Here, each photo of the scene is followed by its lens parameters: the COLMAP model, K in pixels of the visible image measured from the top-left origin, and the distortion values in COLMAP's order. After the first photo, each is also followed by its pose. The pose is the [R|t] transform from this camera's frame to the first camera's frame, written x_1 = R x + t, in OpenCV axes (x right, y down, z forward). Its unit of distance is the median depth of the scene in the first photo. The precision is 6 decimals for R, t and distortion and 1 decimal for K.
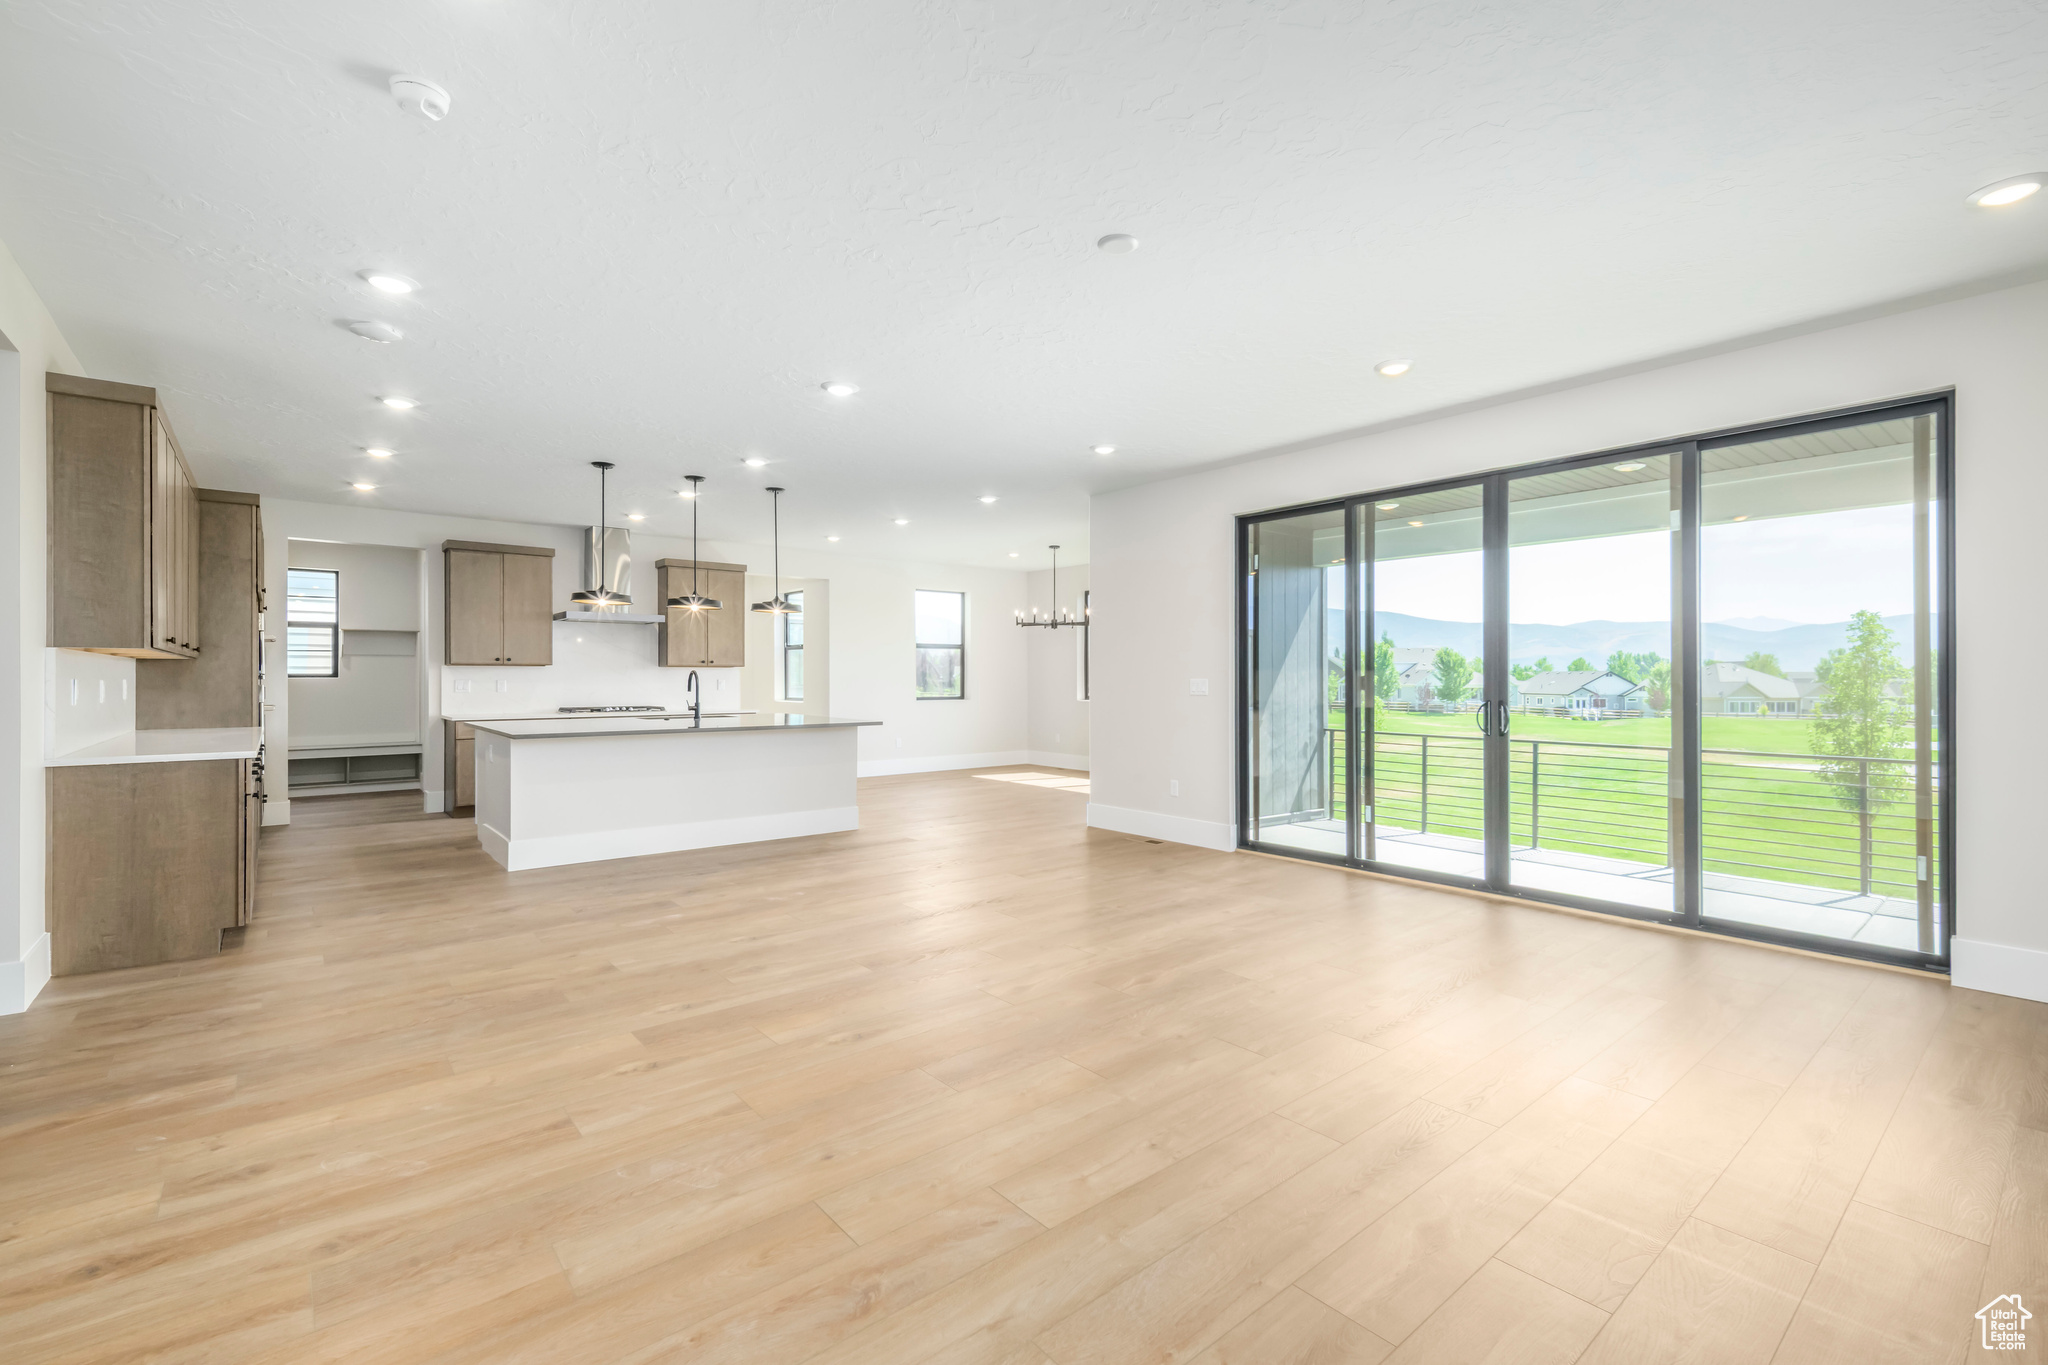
lens RADIAL K [[899.0, 0, 1026.3], [0, 899.0, 684.0], [0, 0, 1]] dist [0.015970, -0.003907]
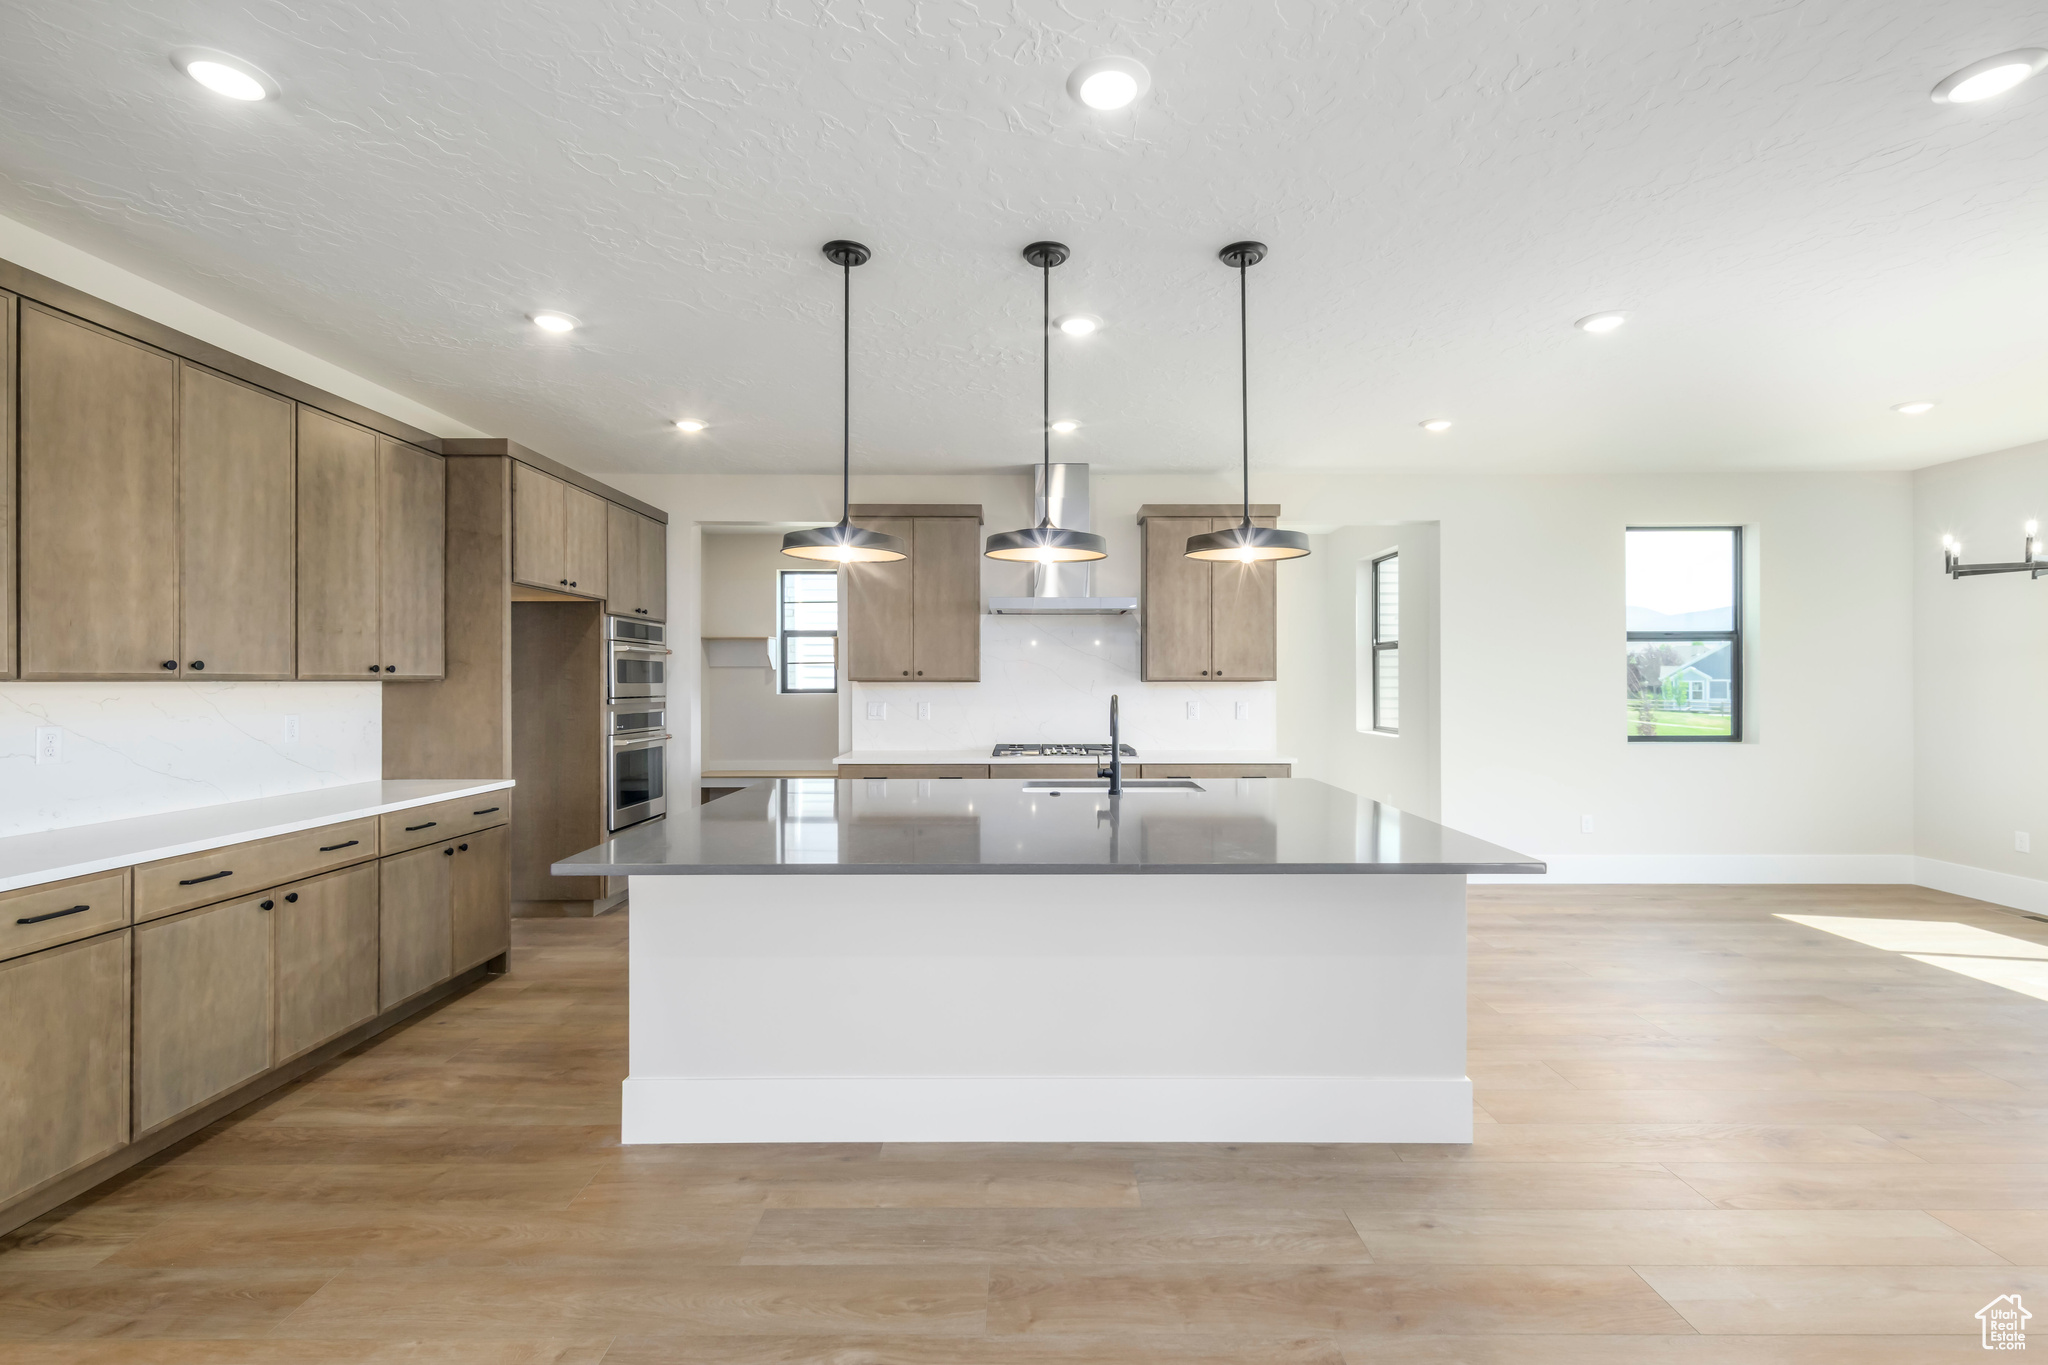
lens RADIAL K [[899.0, 0, 1029.0], [0, 899.0, 678.8], [0, 0, 1]] dist [0.015970, -0.003907]
pose [[0.773916, -0.002277, -0.633284, -0.057015], [-0.003040, 0.999969, -0.007312, -0.012715], [0.633281, 0.007584, 0.773885, 0.366052]]
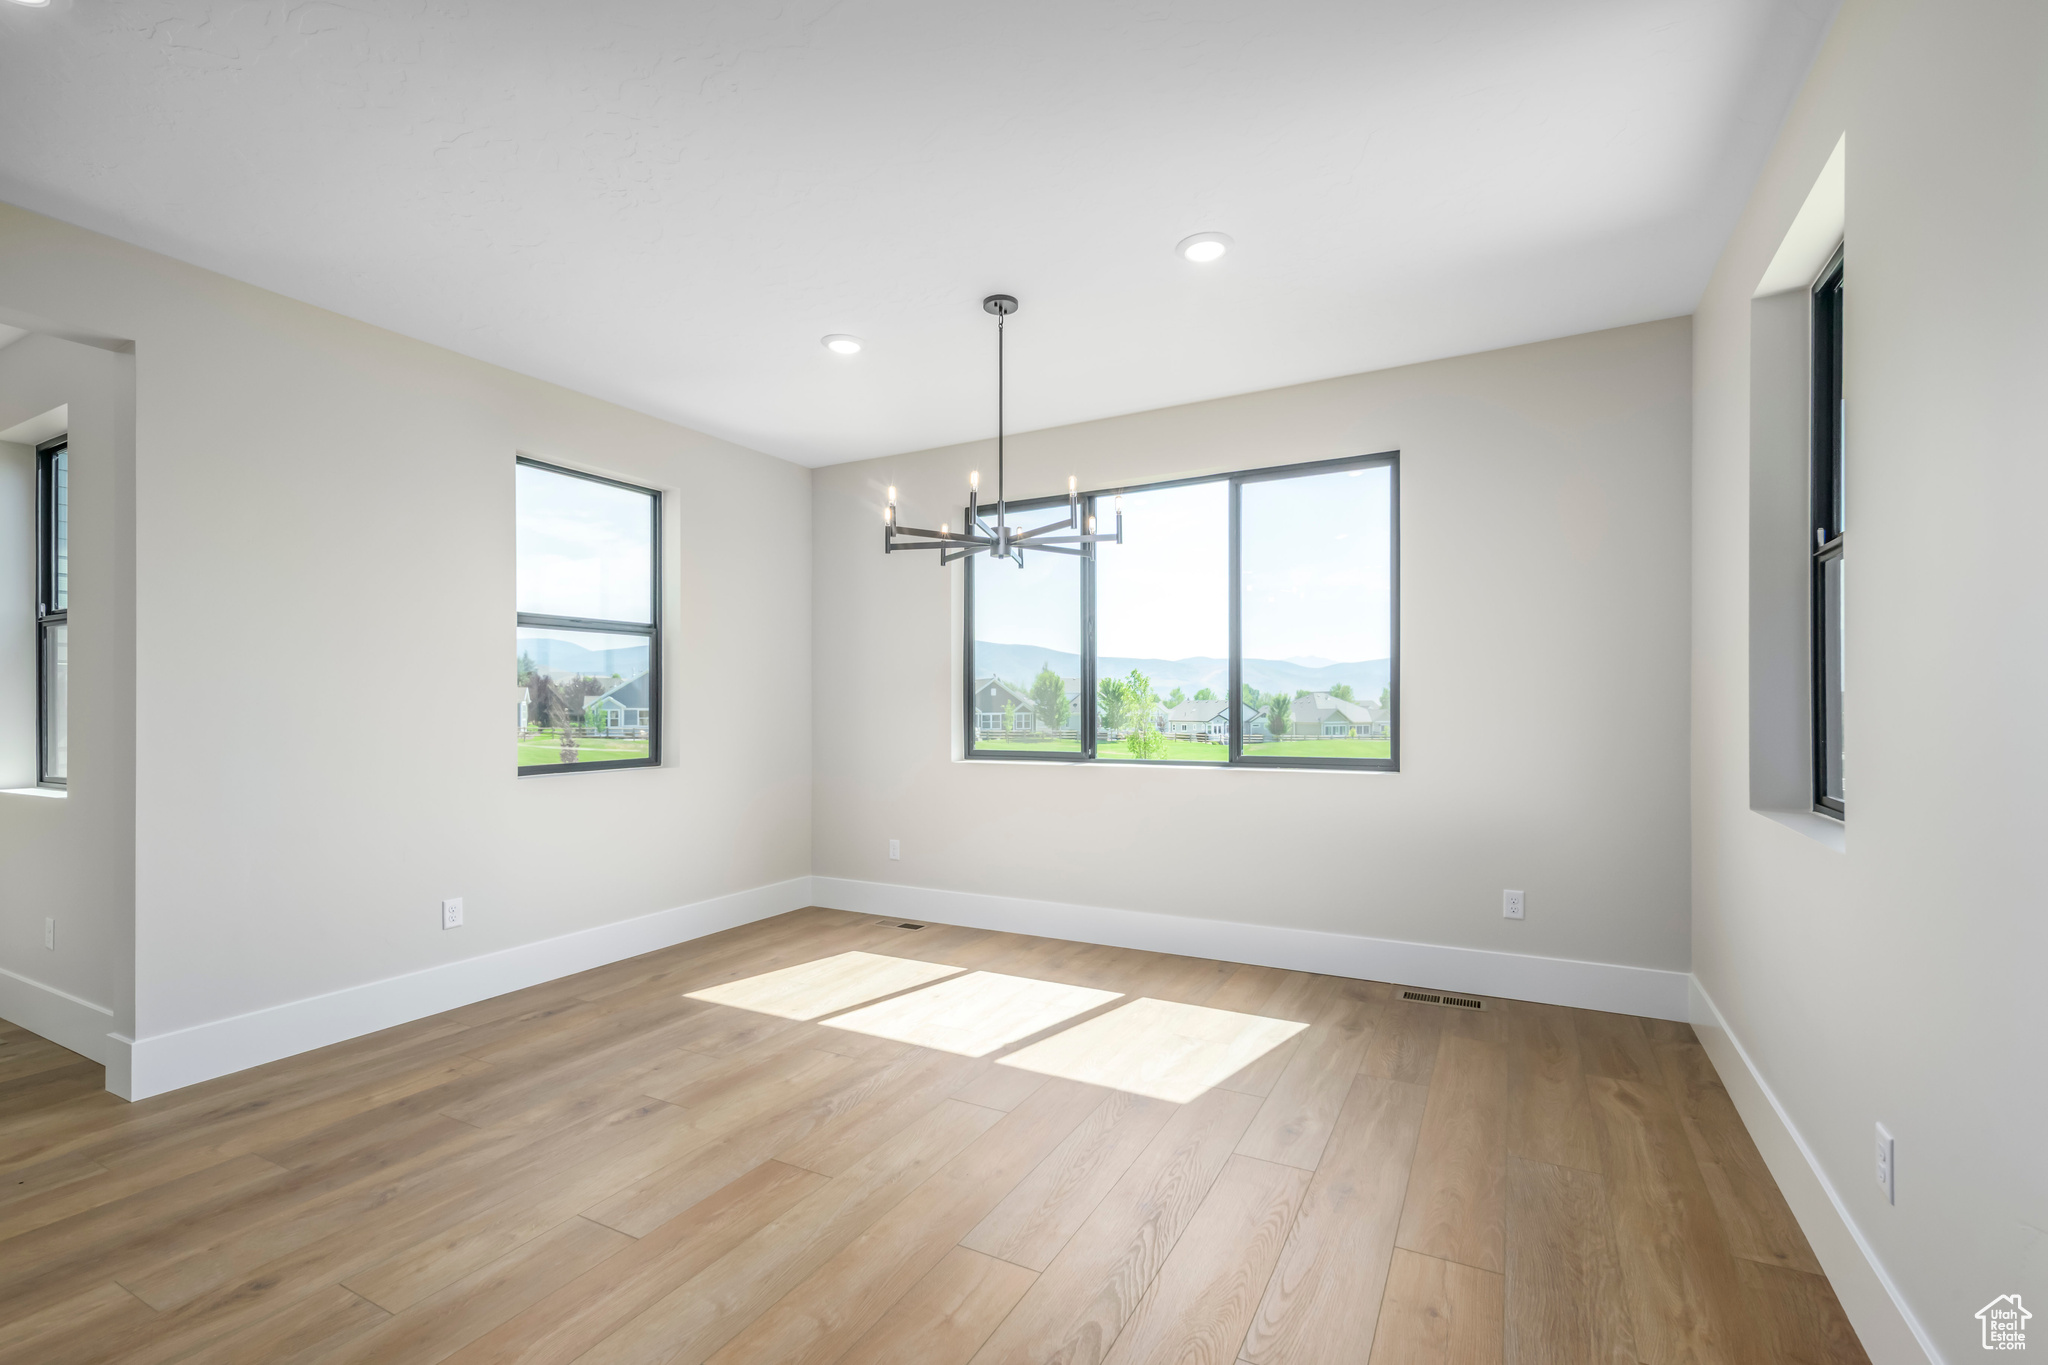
lens RADIAL K [[899.0, 0, 1029.2], [0, 899.0, 699.4], [0, 0, 1]] dist [0.015970, -0.003907]
pose [[0.928316, -0.002360, 0.371786, -0.066473], [0.008667, 0.999845, -0.015294, -0.004155], [-0.371692, 0.017420, 0.928193, 0.581479]]
